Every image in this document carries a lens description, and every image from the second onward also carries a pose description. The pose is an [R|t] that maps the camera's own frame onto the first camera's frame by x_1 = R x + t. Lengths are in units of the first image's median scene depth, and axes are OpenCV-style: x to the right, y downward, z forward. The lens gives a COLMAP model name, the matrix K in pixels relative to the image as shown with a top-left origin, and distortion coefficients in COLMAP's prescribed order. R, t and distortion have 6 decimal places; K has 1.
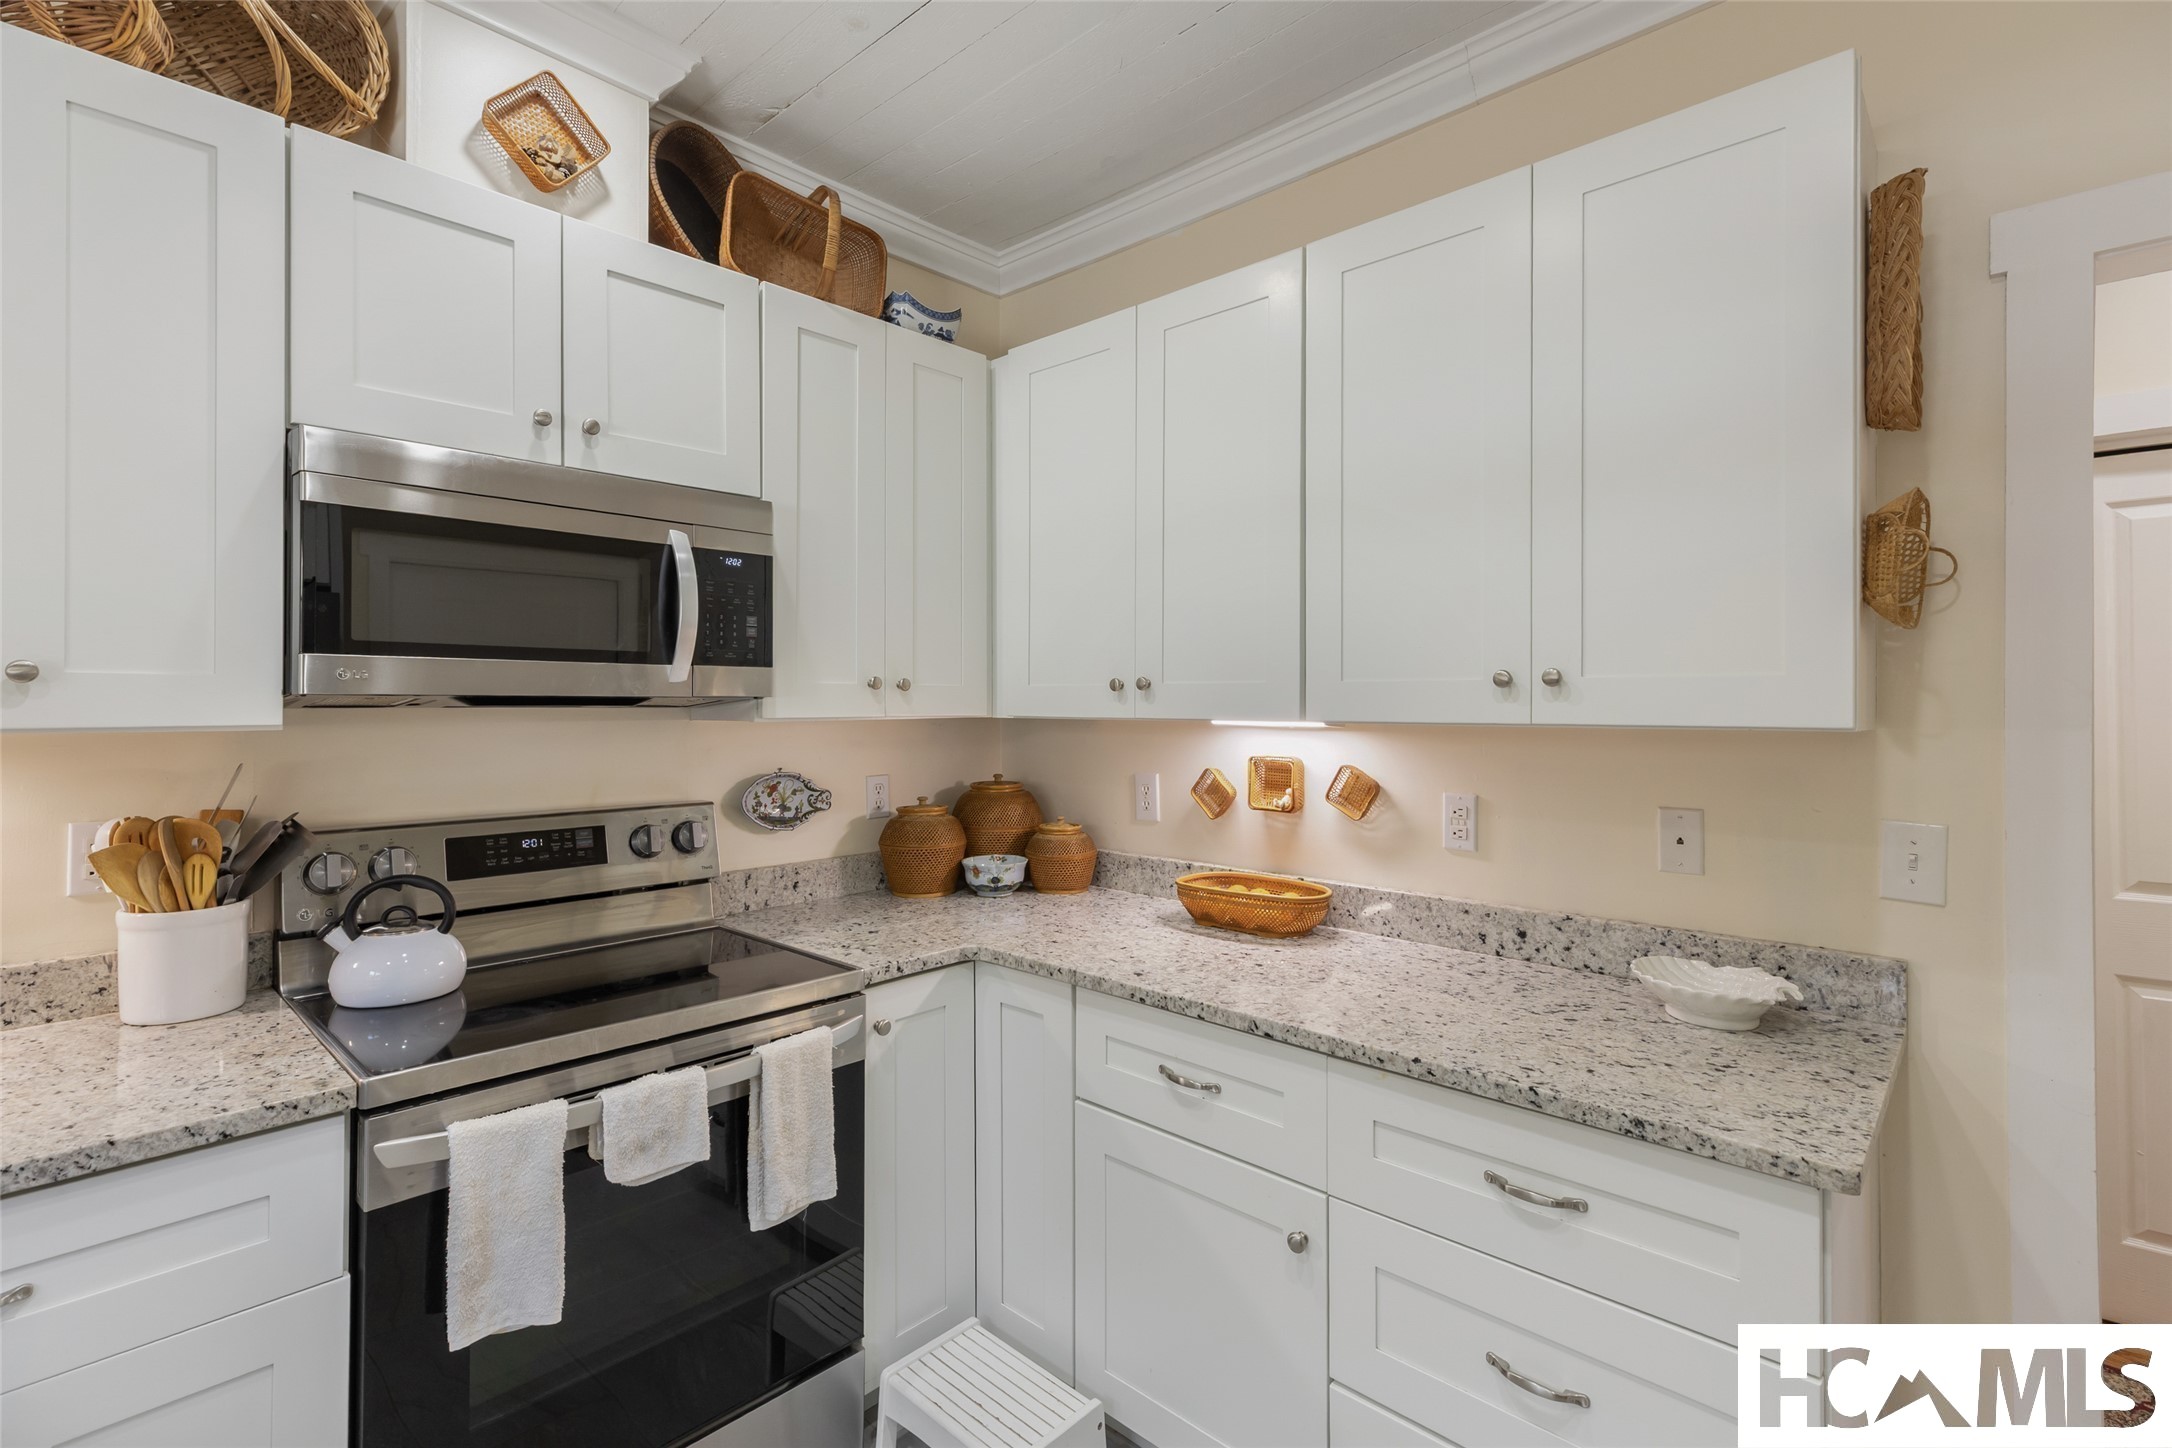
lens RADIAL K [[982.6, 0, 1095.3], [0, 982.6, 704.0], [0, 0, 1]] dist [0.005433, -0.001158]
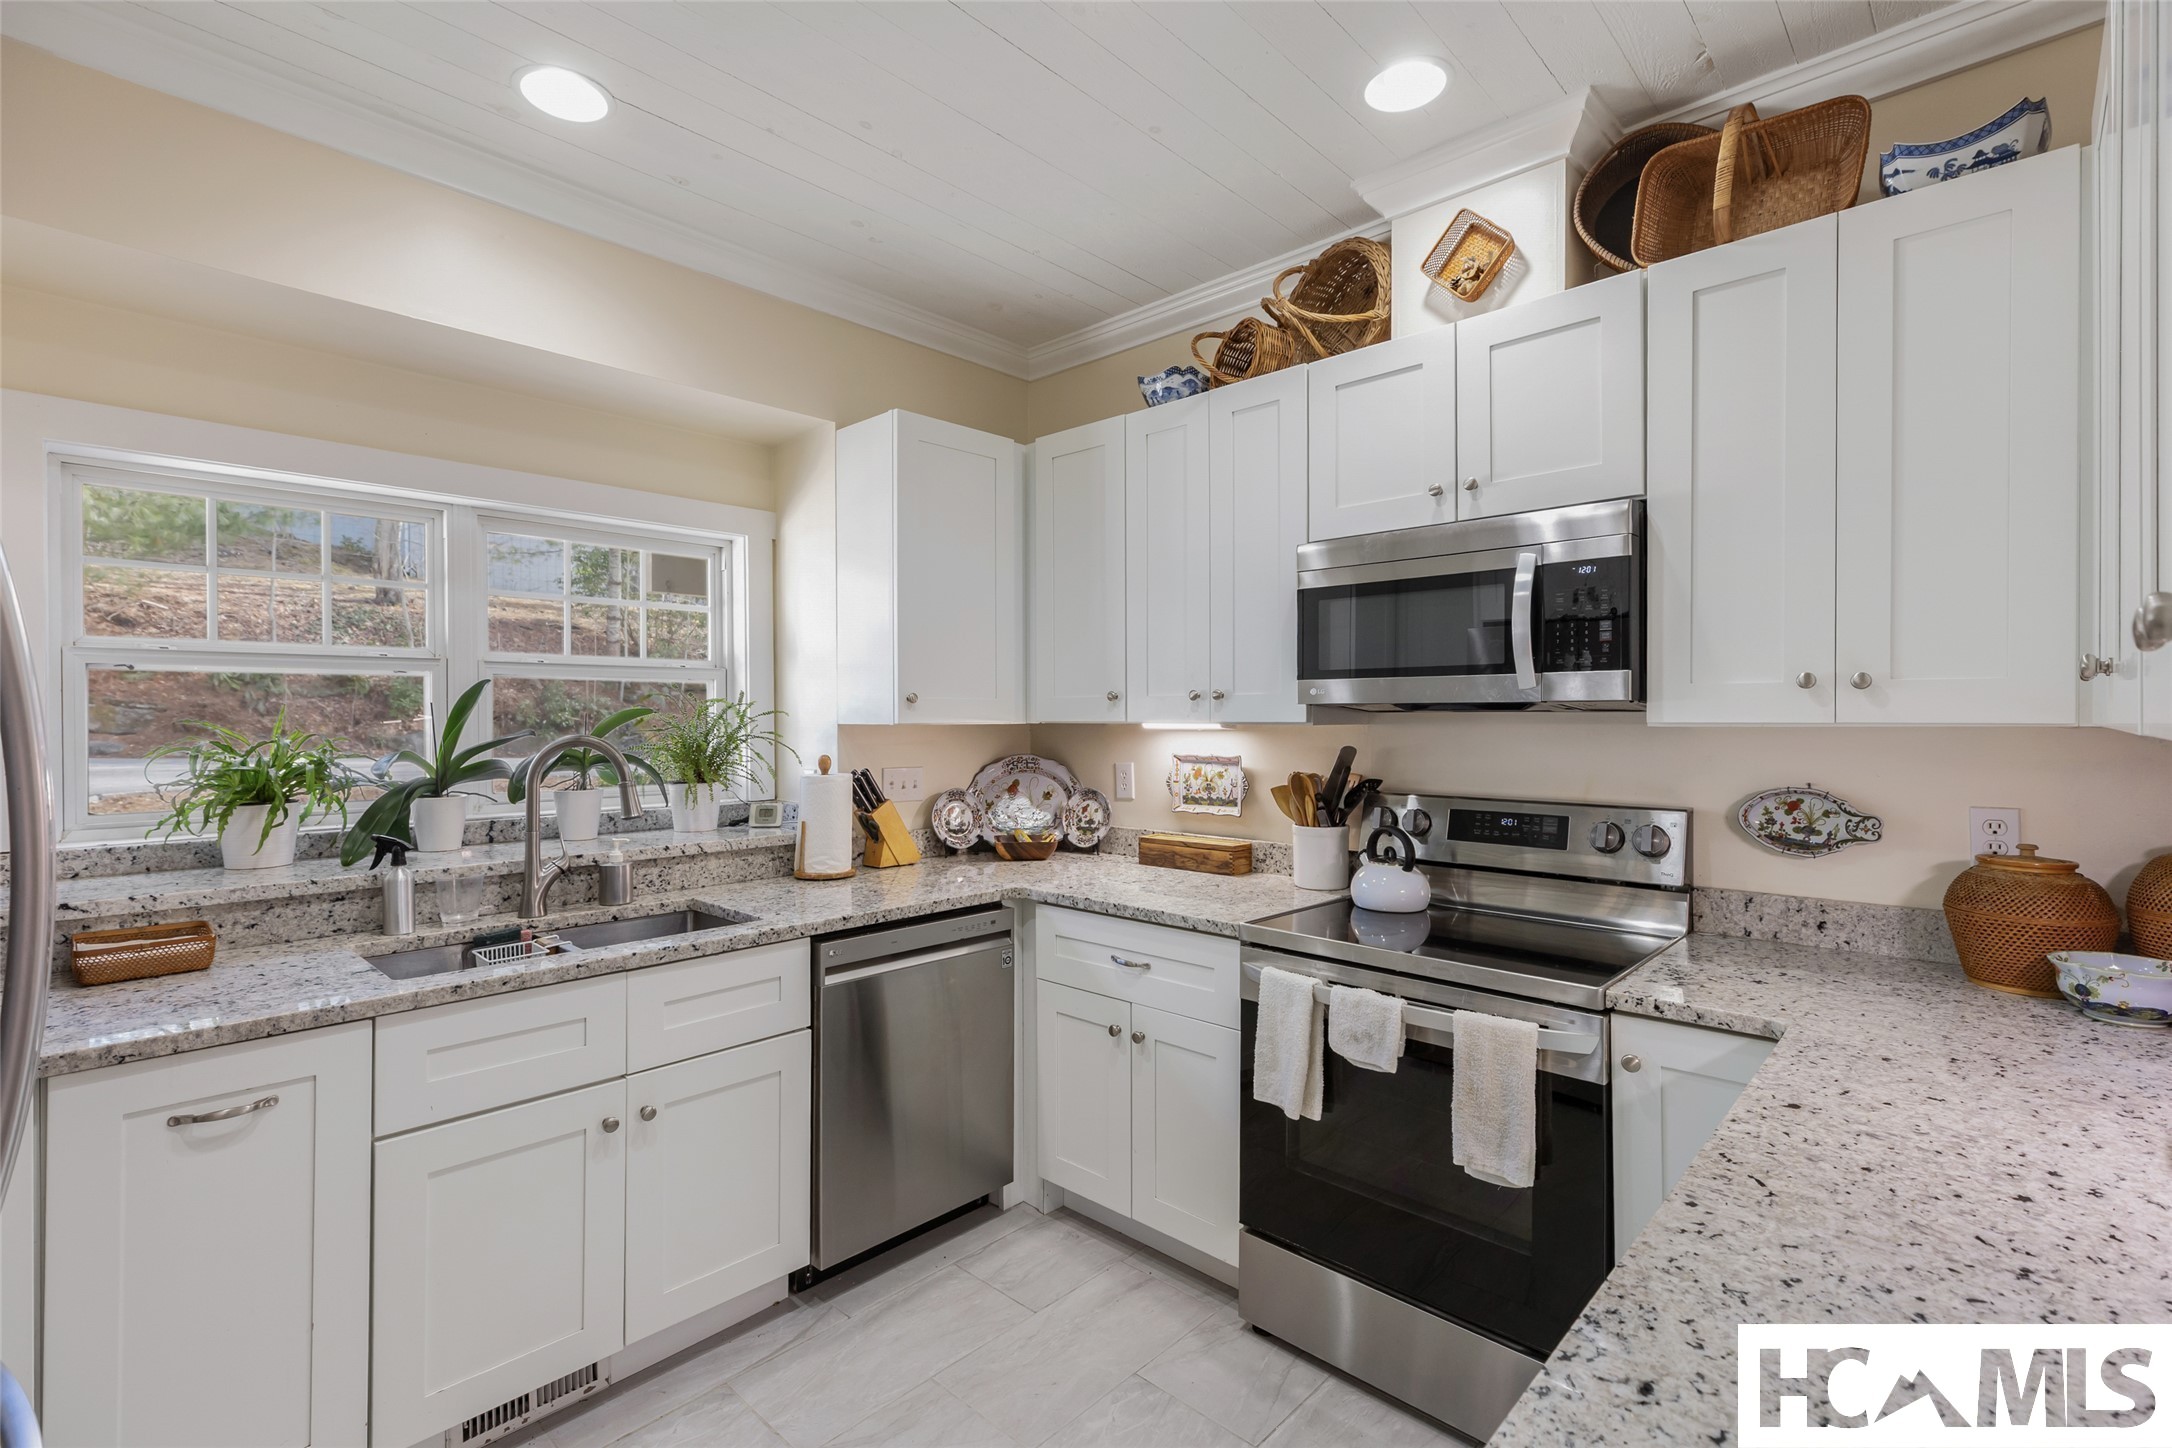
lens RADIAL K [[982.6, 0, 1069.7], [0, 982.6, 716.4], [0, 0, 1]] dist [0.005433, -0.001158]
pose [[-0.012876, 0.005030, -0.999904, 0.682929], [0.004466, 0.999978, 0.004973, 0.001155], [0.999907, -0.004402, -0.012898, 0.483535]]
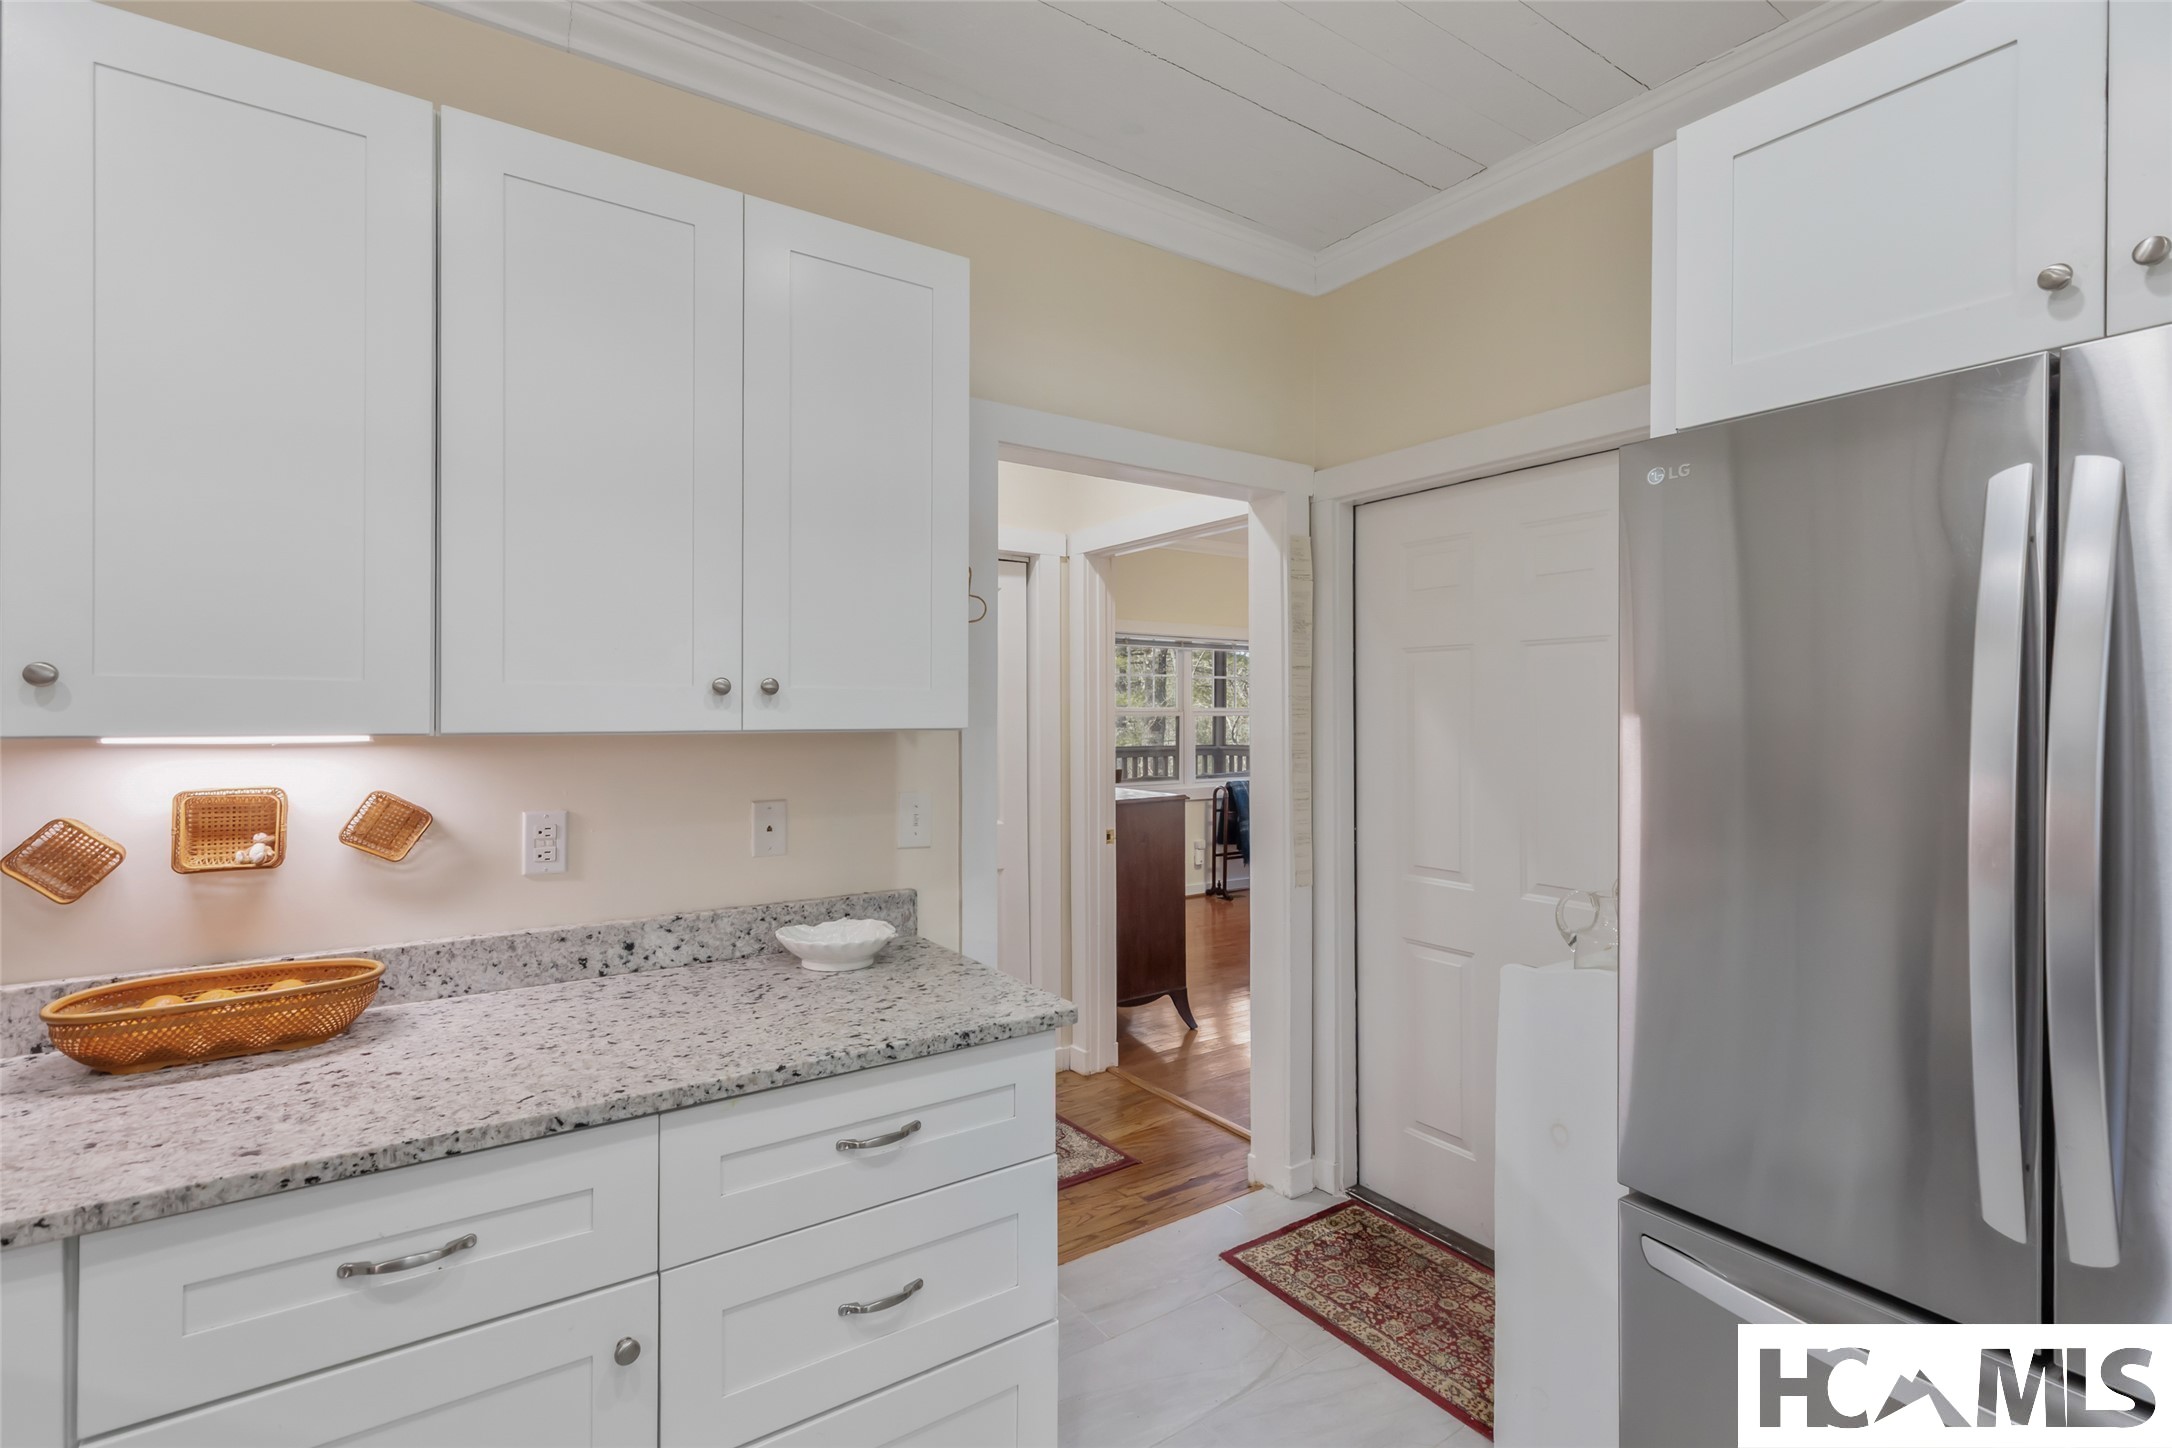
lens RADIAL K [[982.6, 0, 1075.0], [0, 982.6, 720.5], [0, 0, 1]] dist [0.005433, -0.001158]
pose [[0.240001, -0.010604, 0.970715, -0.405399], [-0.000781, 0.999938, 0.011117, -0.001711], [-0.970772, -0.003426, 0.239978, 0.336564]]
